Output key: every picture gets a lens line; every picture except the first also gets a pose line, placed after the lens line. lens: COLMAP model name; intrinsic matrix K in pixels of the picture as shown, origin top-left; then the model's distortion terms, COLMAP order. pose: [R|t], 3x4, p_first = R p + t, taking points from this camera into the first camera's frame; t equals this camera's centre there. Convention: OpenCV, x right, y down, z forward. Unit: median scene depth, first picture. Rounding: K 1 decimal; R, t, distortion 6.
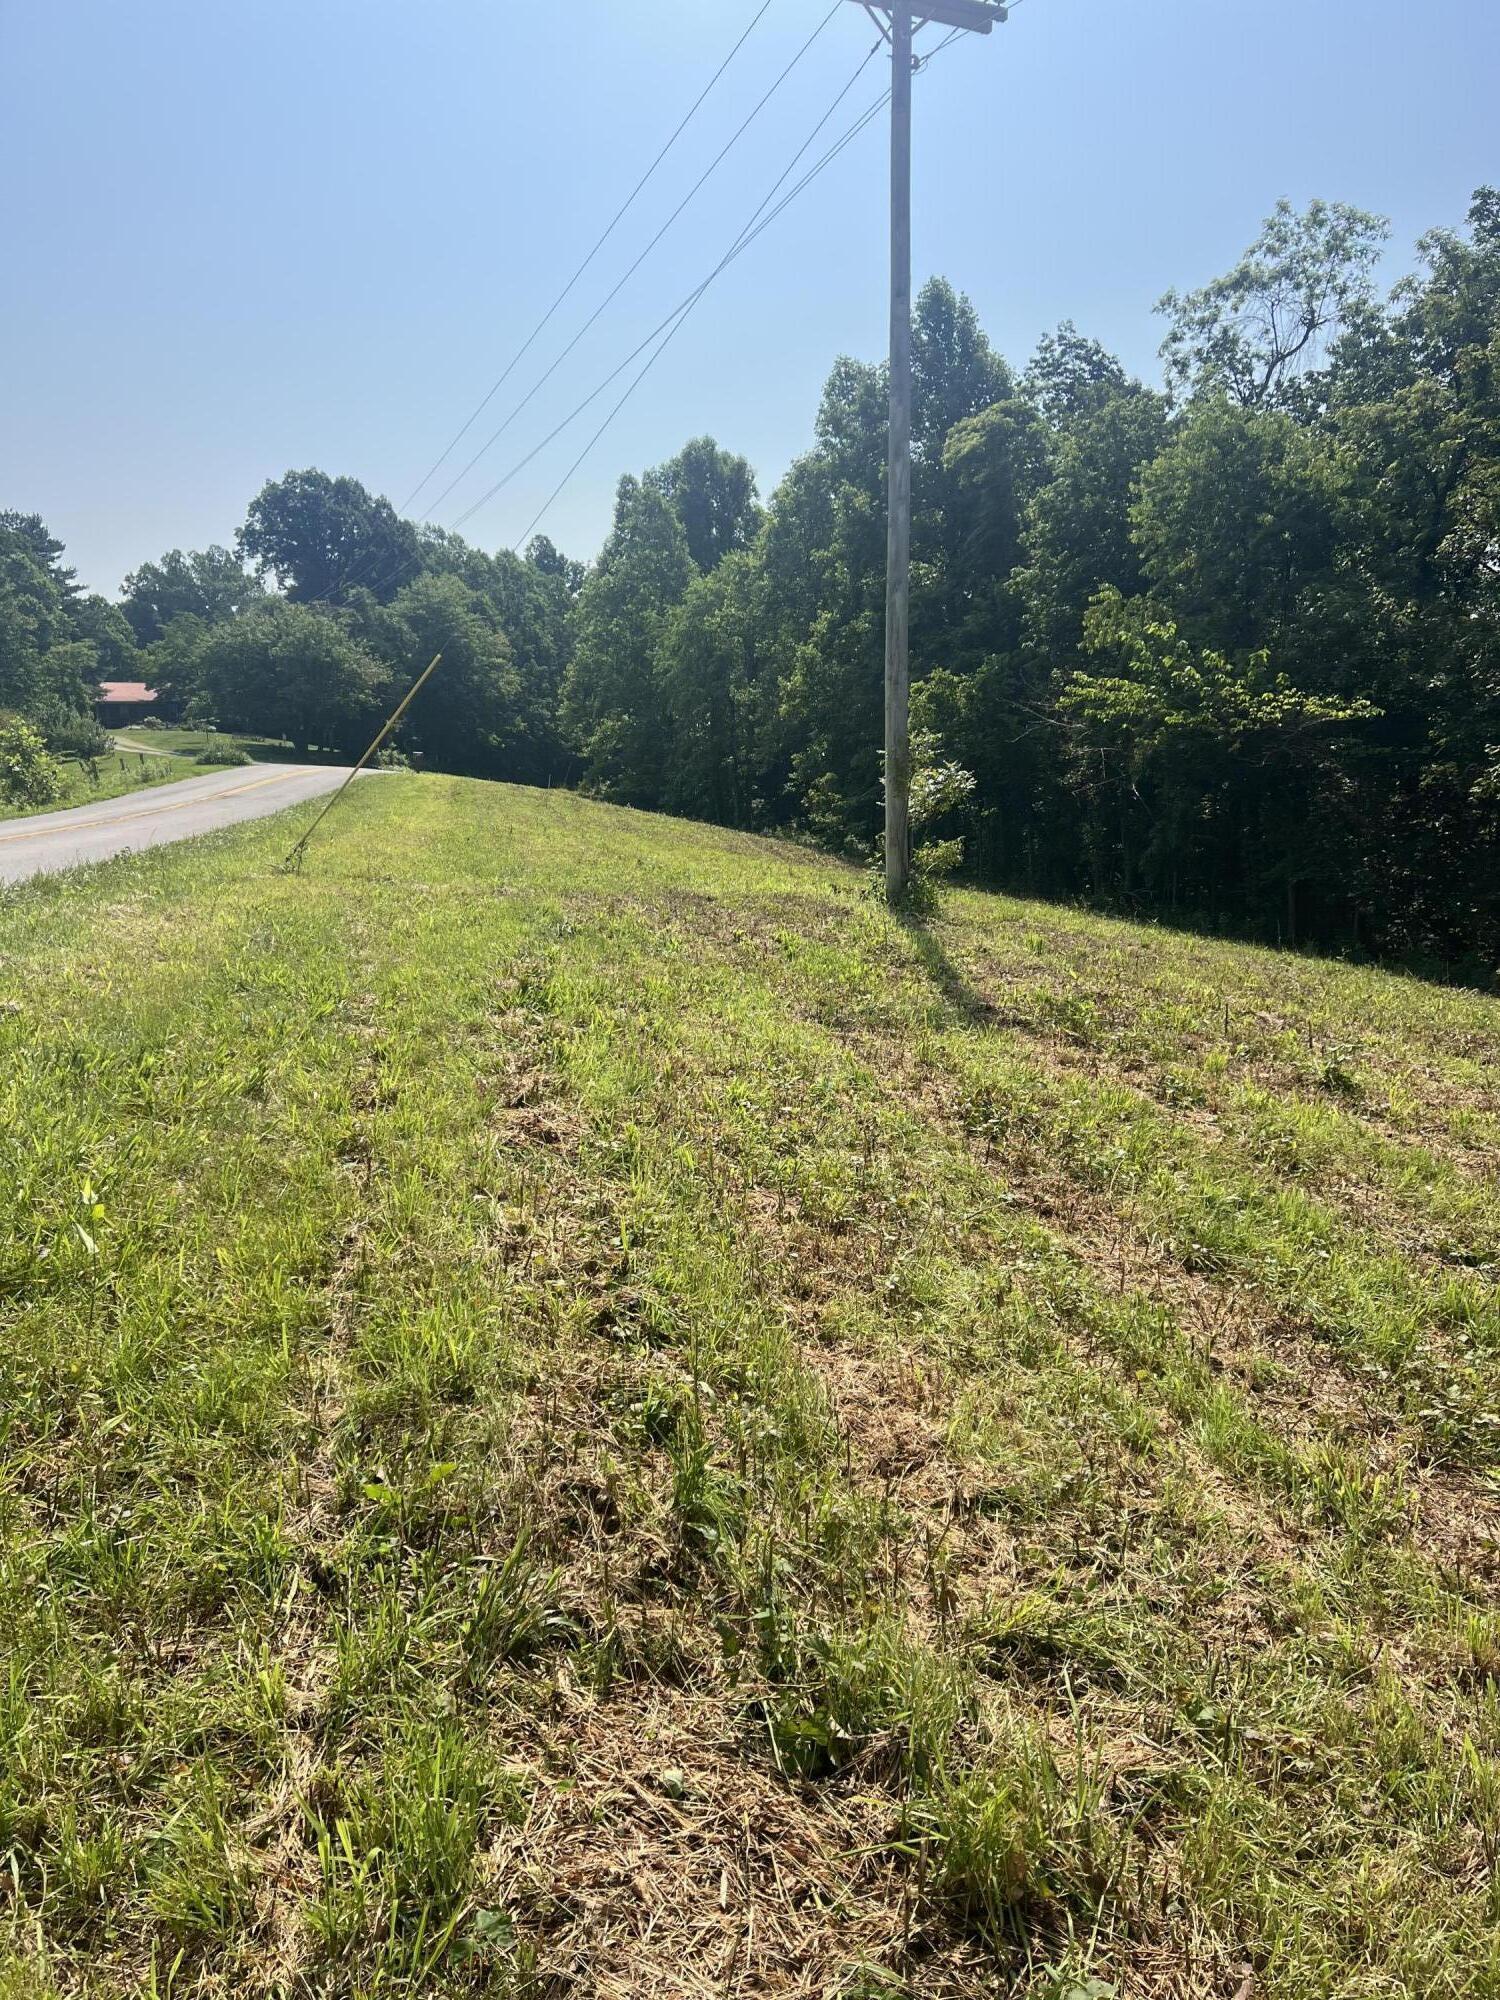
lens RADIAL K [[1484.0, 0, 721.3], [0, 1484.0, 995.6], [0, 0, 1]] dist [0.059665, -0.071469]
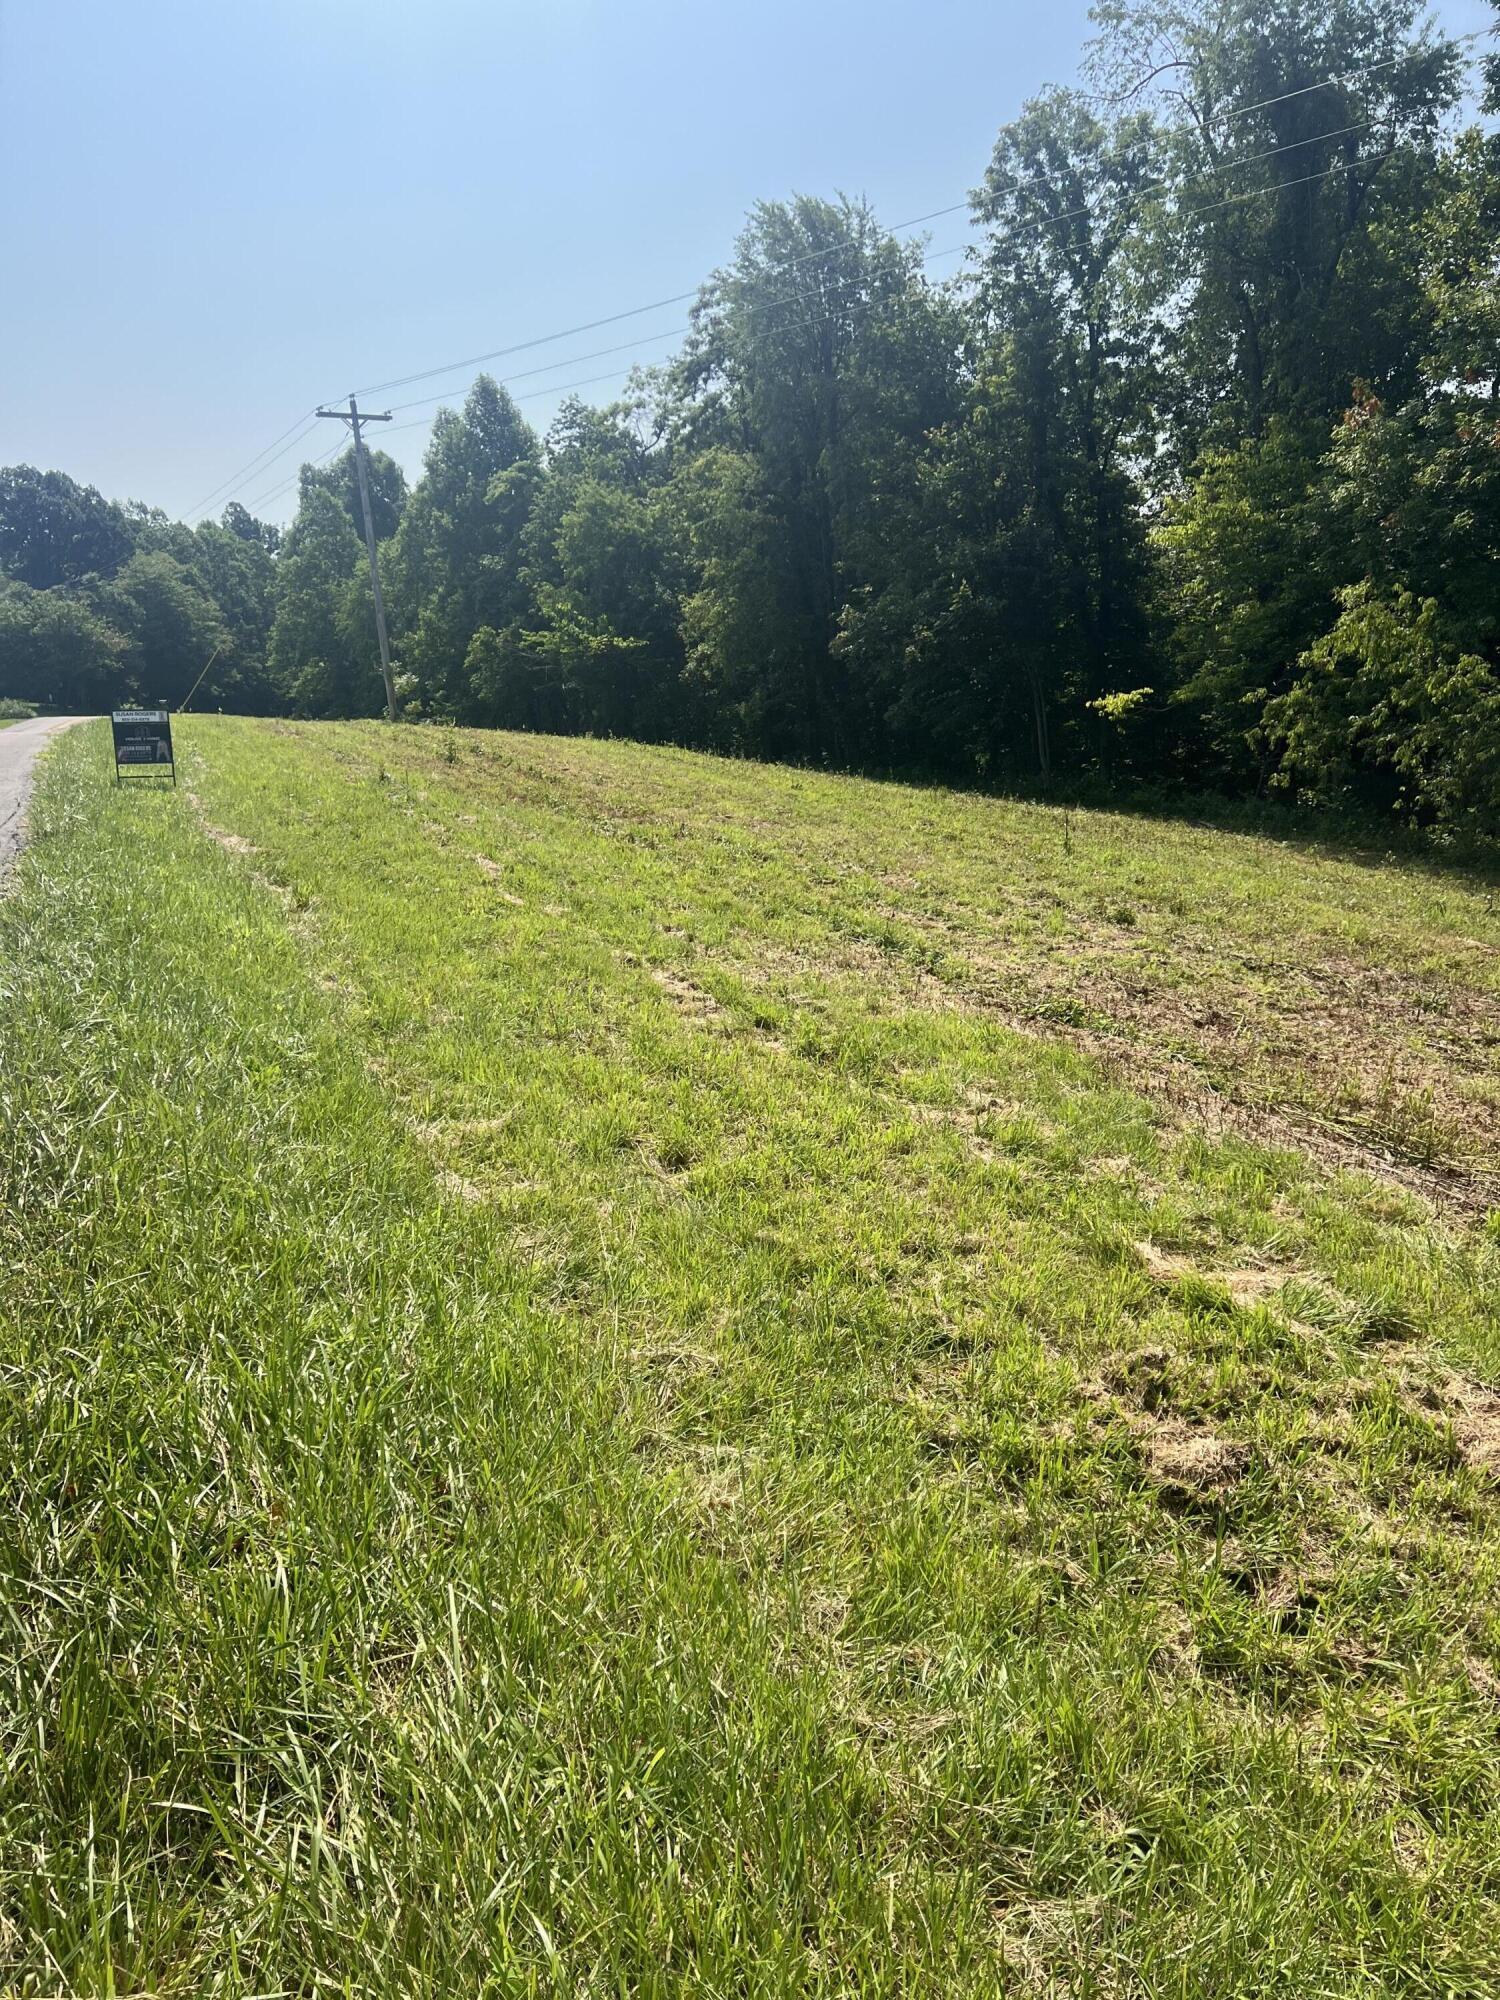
lens RADIAL K [[1554.3, 0, 738.5], [0, 1554.3, 1019.7], [0, 0, 1]] dist [0.049593, -0.059024]
pose [[0.982753, -0.098439, 0.156548, 0.601373], [0.090980, 0.994380, 0.054135, 0.988873], [-0.160997, -0.038958, 0.986186, -5.133709]]
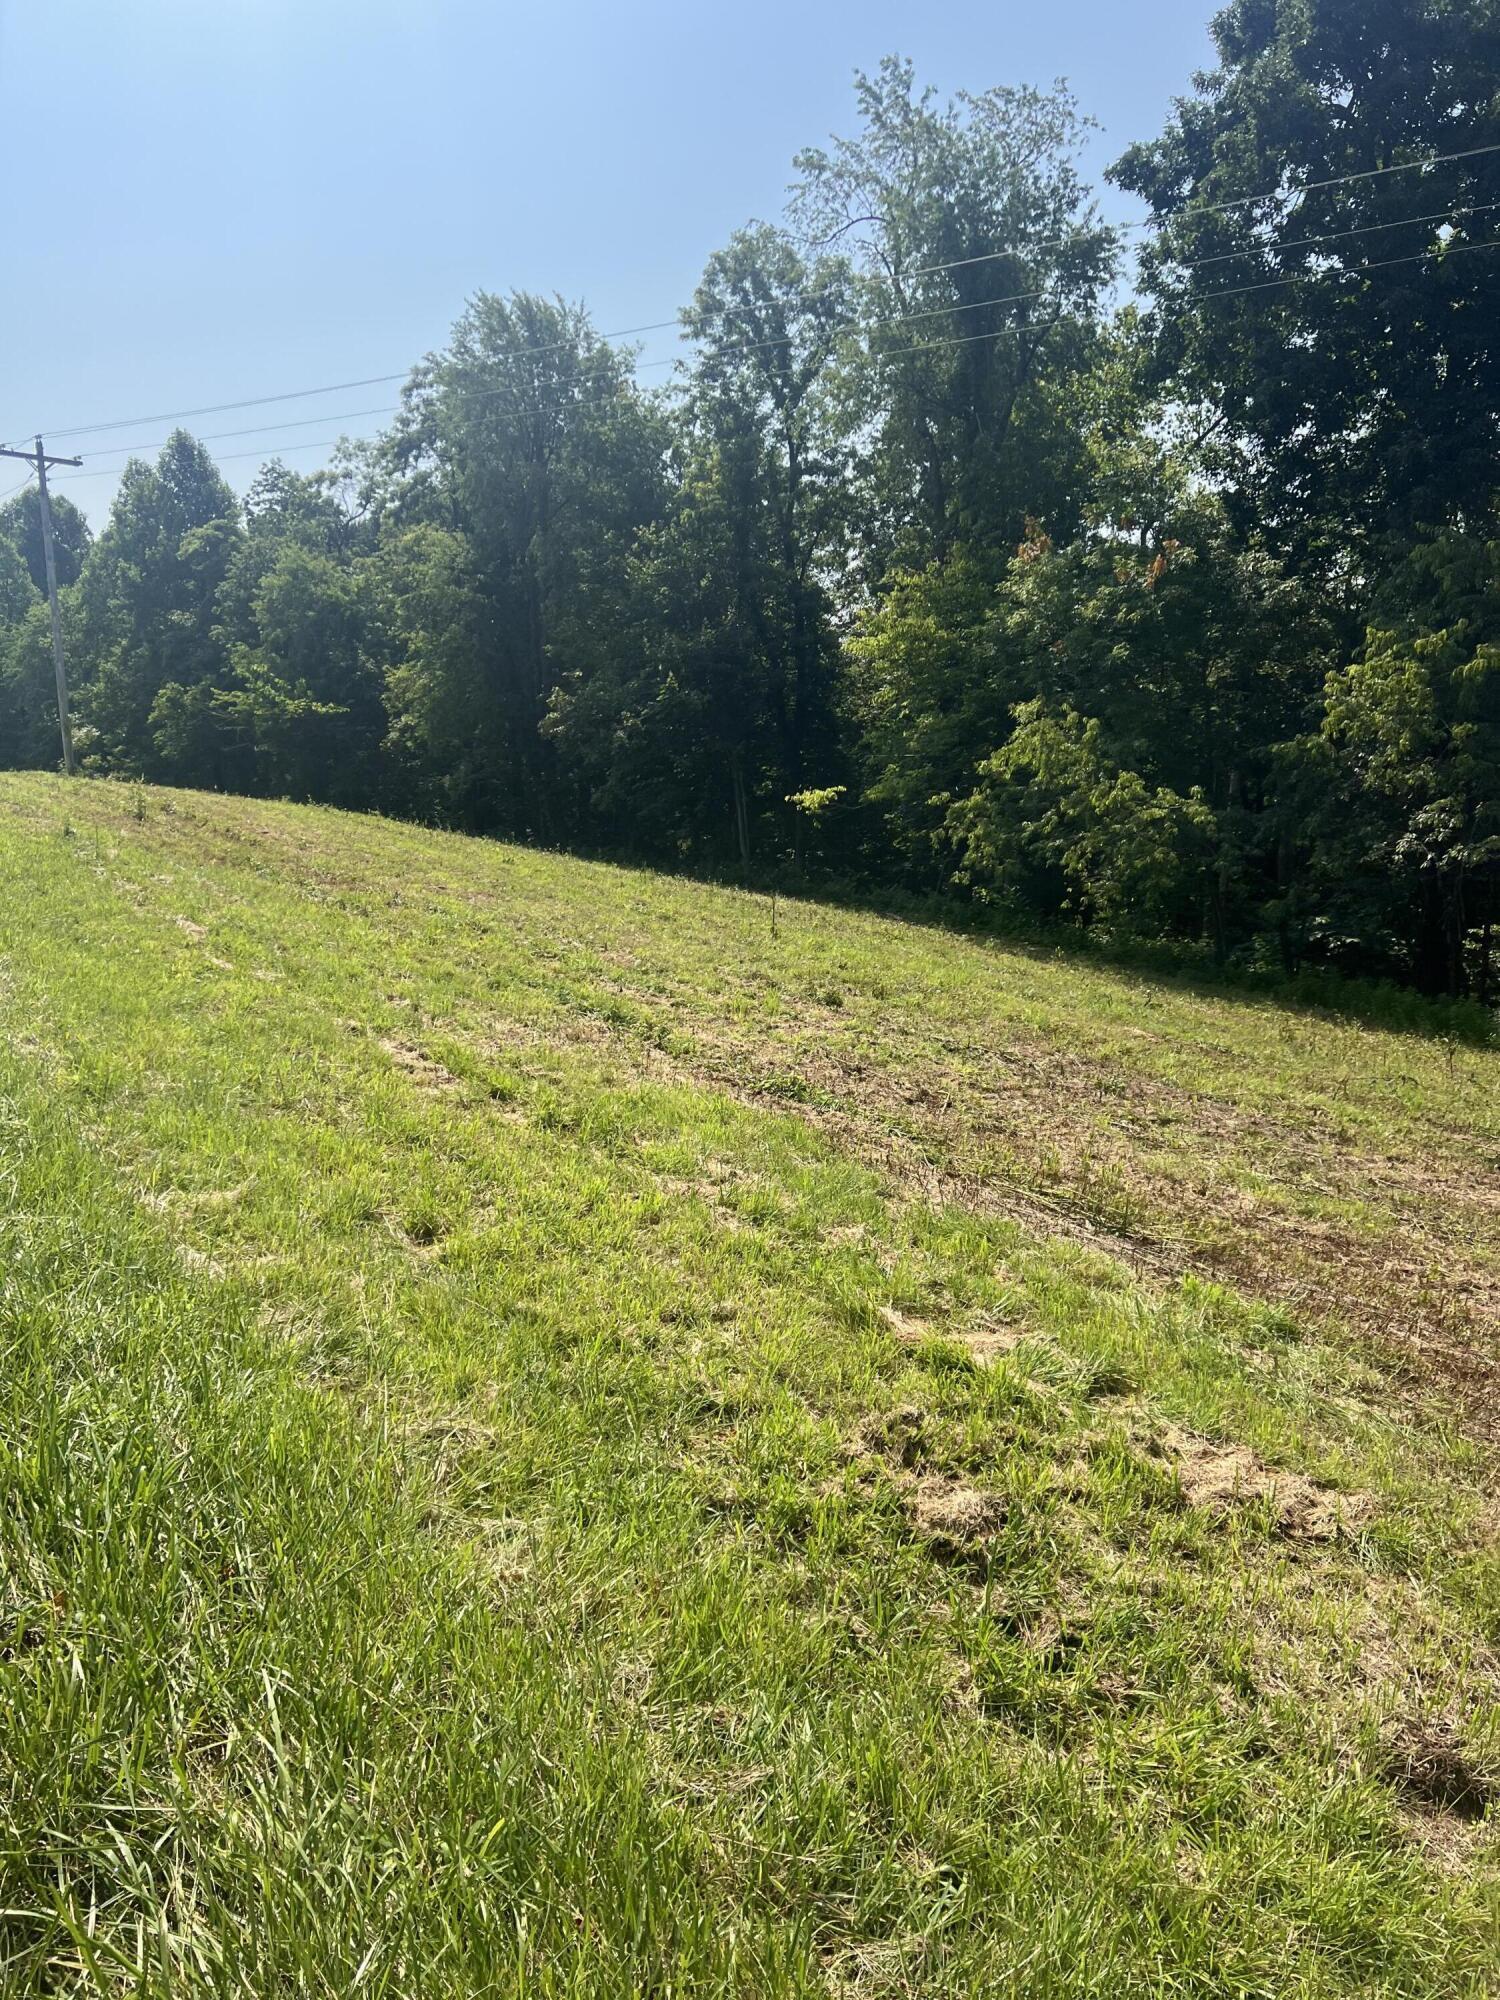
lens RADIAL K [[1545.8, 0, 750.0], [0, 1545.8, 1000.0], [0, 0, 1]] dist [0.047632, -0.065429]
pose [[0.931134, -0.062217, 0.359331, 0.559256], [0.063721, 0.997938, 0.007672, 0.988877], [-0.359067, 0.015753, 0.933179, -5.134722]]
